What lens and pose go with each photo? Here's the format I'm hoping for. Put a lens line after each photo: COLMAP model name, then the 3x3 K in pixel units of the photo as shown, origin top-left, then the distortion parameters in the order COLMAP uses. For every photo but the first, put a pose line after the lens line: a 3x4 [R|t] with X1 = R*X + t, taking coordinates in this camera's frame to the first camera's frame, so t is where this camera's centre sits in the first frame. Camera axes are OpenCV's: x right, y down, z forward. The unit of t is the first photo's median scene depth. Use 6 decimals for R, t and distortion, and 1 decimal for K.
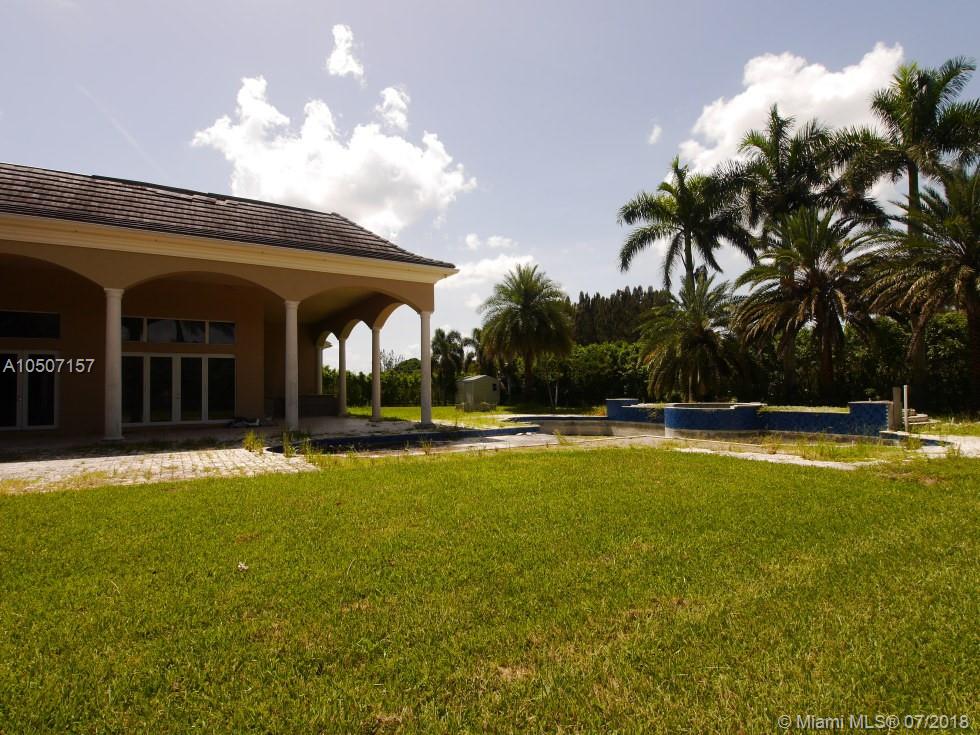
lens RADIAL K [[518.4, 0, 485.3], [0, 518.4, 376.6], [0, 0, 1]] dist [-0.003793, -0.008971]
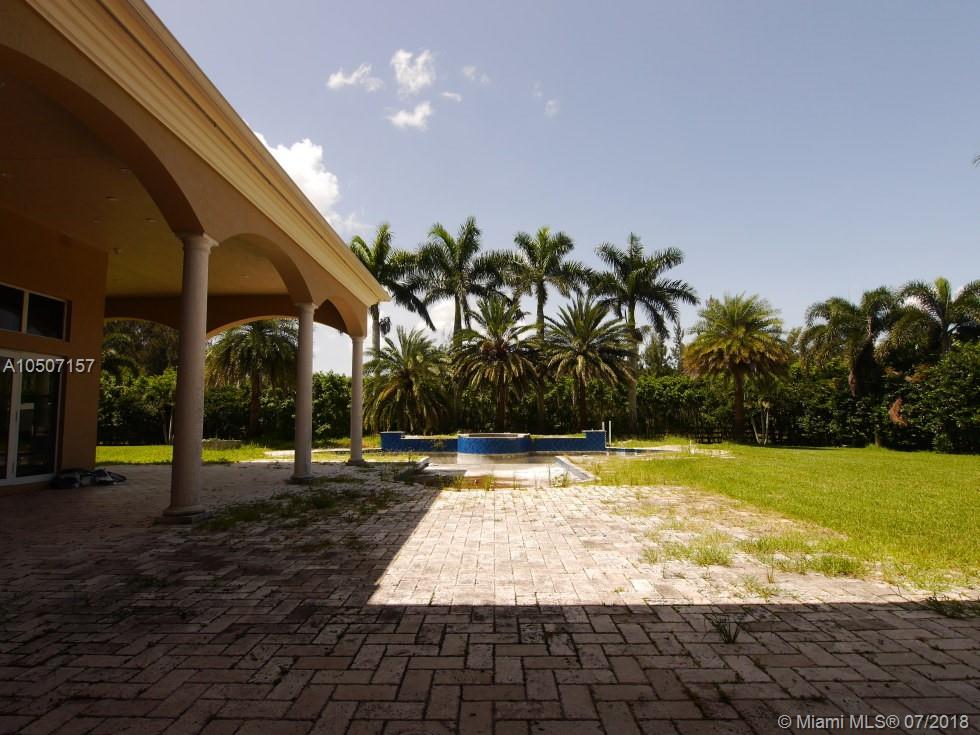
lens RADIAL K [[518.4, 0, 485.3], [0, 518.4, 376.6], [0, 0, 1]] dist [-0.003793, -0.008971]
pose [[0.533524, 0.079345, 0.842055, -0.756718], [-0.024036, 0.996610, -0.078679, 0.011277], [-0.845443, 0.021737, 0.533622, 0.328600]]
